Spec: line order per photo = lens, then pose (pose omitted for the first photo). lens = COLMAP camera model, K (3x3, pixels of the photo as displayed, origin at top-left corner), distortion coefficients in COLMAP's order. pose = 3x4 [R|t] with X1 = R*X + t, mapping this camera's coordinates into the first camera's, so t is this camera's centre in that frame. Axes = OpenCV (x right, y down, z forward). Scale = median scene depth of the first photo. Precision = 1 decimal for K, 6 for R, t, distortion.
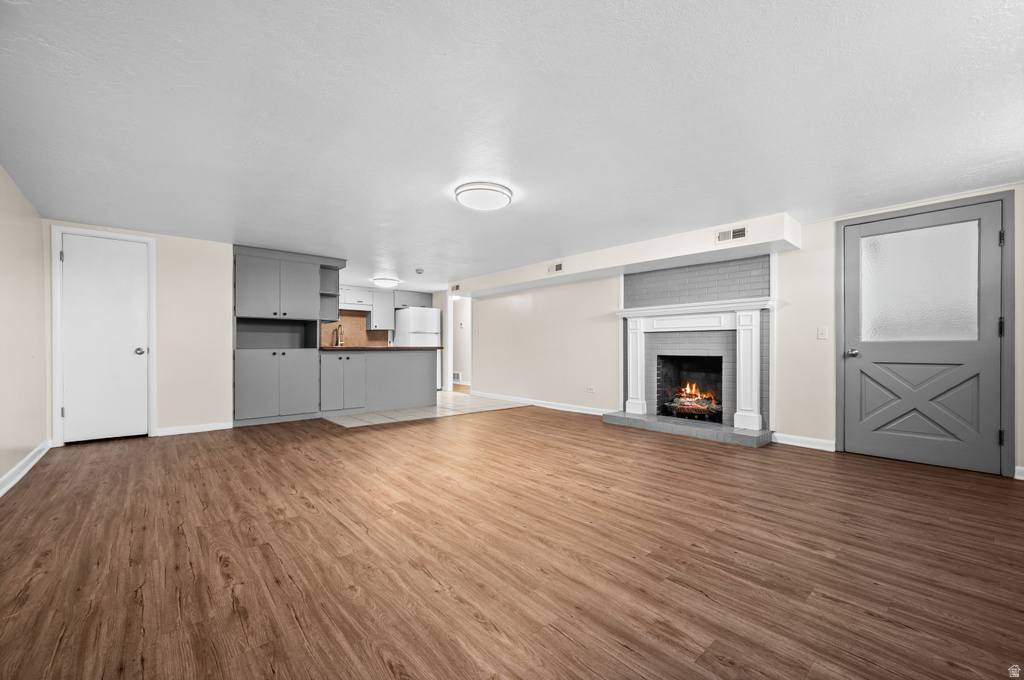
lens RADIAL K [[408.0, 0, 511.6], [0, 408.0, 344.2], [0, 0, 1]] dist [-0.002980, 0.000932]
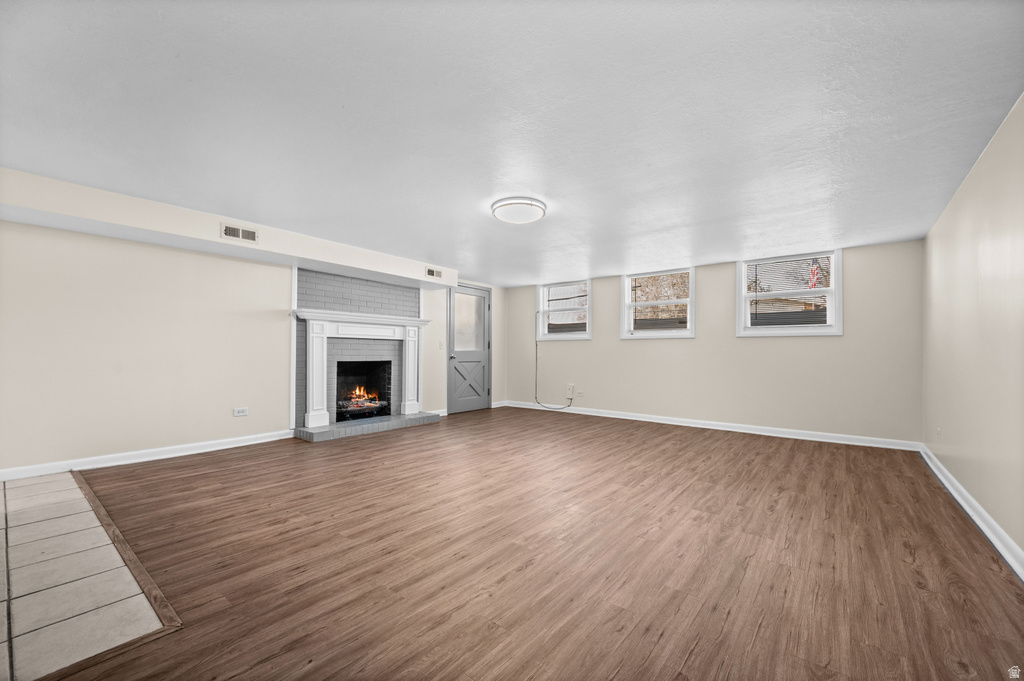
lens RADIAL K [[408.0, 0, 516.4], [0, 408.0, 344.5], [0, 0, 1]] dist [-0.002980, 0.000932]
pose [[-0.170440, 0.020213, 0.985161, -1.035329], [-0.013205, 0.999653, -0.022795, 0.005133], [-0.985280, -0.016894, -0.170114, 1.121837]]
